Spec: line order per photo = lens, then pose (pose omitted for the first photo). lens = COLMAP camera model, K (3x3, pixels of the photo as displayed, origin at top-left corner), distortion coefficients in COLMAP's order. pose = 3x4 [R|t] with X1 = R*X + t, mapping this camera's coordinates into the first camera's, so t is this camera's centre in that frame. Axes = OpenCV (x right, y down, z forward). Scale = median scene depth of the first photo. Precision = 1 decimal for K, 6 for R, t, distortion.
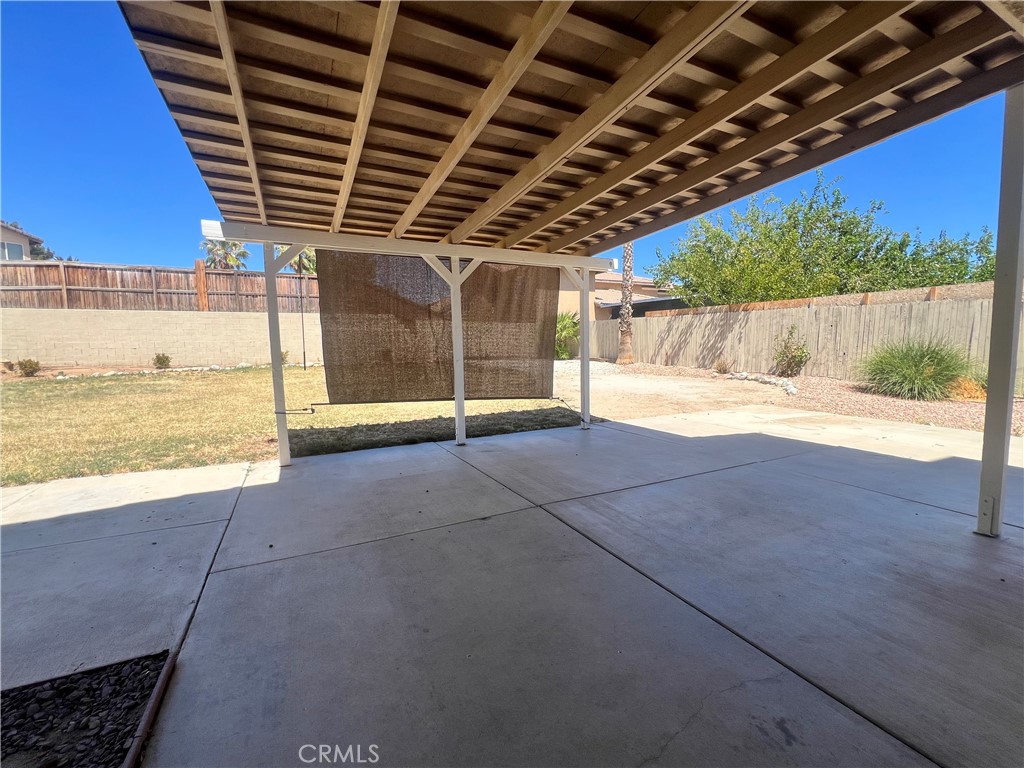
lens RADIAL K [[431.8, 0, 514.4], [0, 431.8, 386.9], [0, 0, 1]] dist [-0.003219, -0.000152]
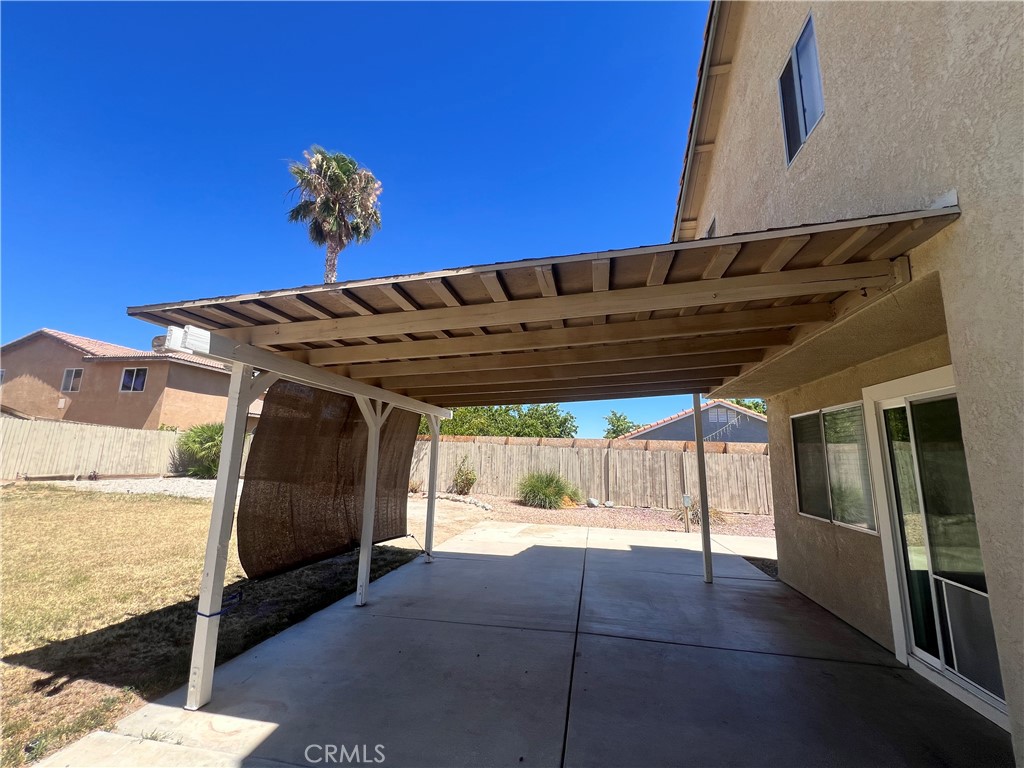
lens RADIAL K [[410.5, 0, 509.5], [0, 410.5, 382.8], [0, 0, 1]] dist [-0.004283, 0.000438]
pose [[0.619743, 0.166361, 0.766970, -0.430551], [0.043703, 0.968442, -0.245376, -0.058241], [-0.783587, 0.185589, 0.592915, 0.115143]]
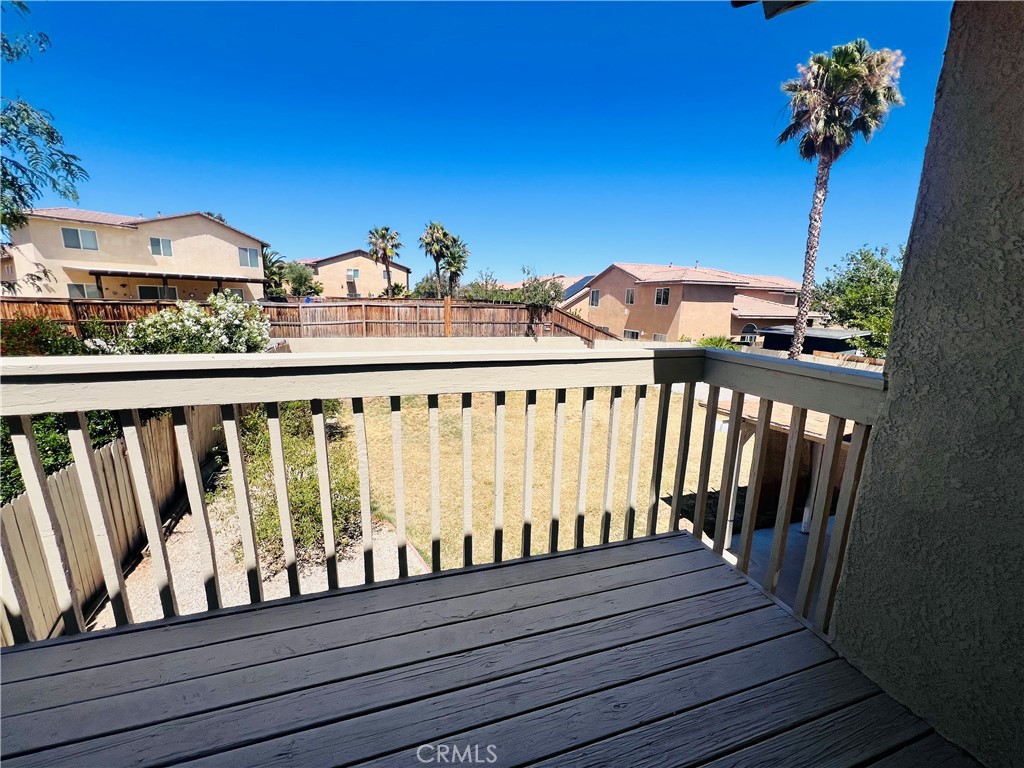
lens RADIAL K [[410.5, 0, 510.4], [0, 410.5, 387.4], [0, 0, 1]] dist [-0.004283, 0.000438]
pose [[0.986610, 0.069352, -0.147615, -0.653399], [-0.052460, 0.991933, 0.115397, -0.335457], [0.154428, -0.106108, 0.982290, -0.380672]]
